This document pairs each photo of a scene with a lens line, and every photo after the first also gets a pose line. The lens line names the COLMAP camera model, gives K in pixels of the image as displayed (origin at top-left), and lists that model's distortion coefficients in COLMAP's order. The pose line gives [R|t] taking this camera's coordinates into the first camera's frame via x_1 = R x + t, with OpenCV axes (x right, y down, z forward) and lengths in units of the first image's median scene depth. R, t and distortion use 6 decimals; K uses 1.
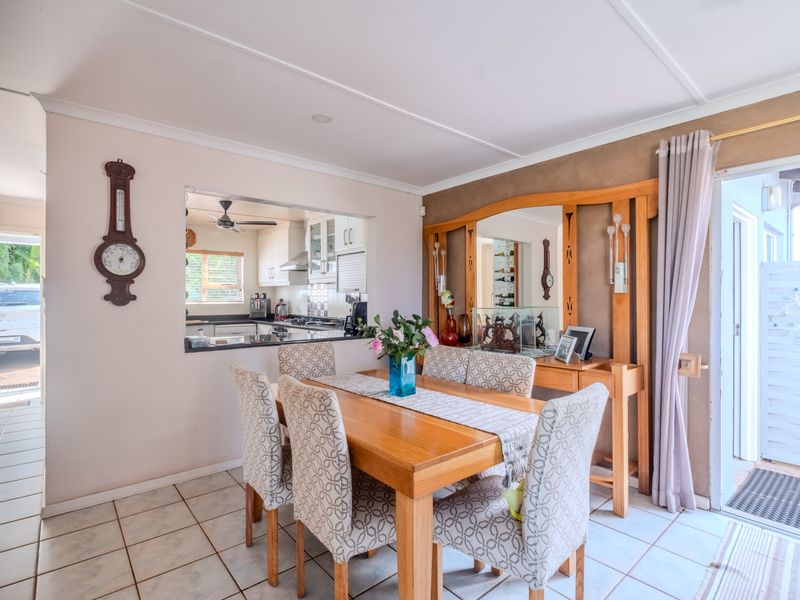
lens RADIAL K [[392.1, 0, 404.1], [0, 392.1, 297.2], [0, 0, 1]] dist [-0.019290, 0.000593]
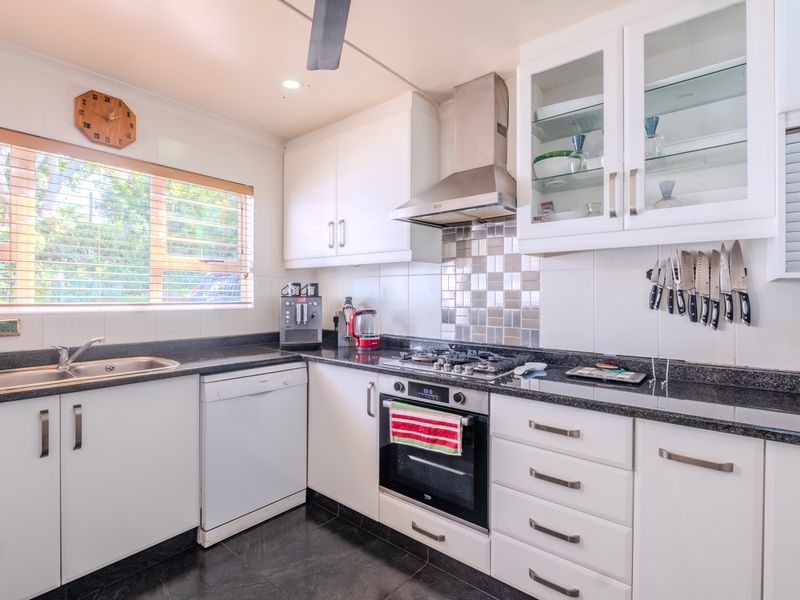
lens RADIAL K [[392.1, 0, 399.7], [0, 392.1, 294.2], [0, 0, 1]] dist [-0.019290, 0.000593]
pose [[0.985951, 0.005625, 0.166940, -0.341925], [-0.005621, 0.999984, -0.000498, 0.001245], [-0.166940, -0.000447, 0.985967, 0.587755]]
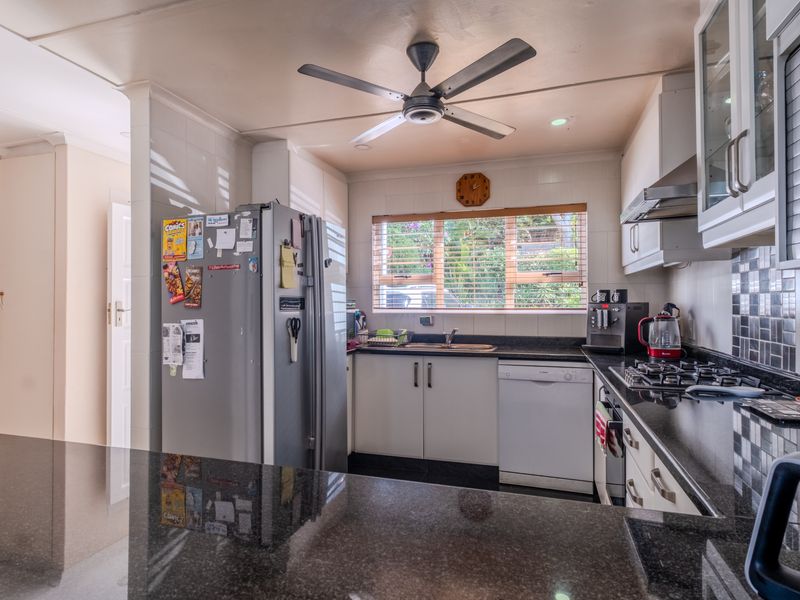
lens RADIAL K [[465.2, 0, 400.2], [0, 465.2, 300.1], [0, 0, 1]] dist [-0.006318, -0.000608]
pose [[0.514315, -0.008549, -0.857559, -0.059304], [0.008821, 0.999950, -0.004679, 0.001541], [0.857556, -0.005158, 0.514365, 0.556688]]
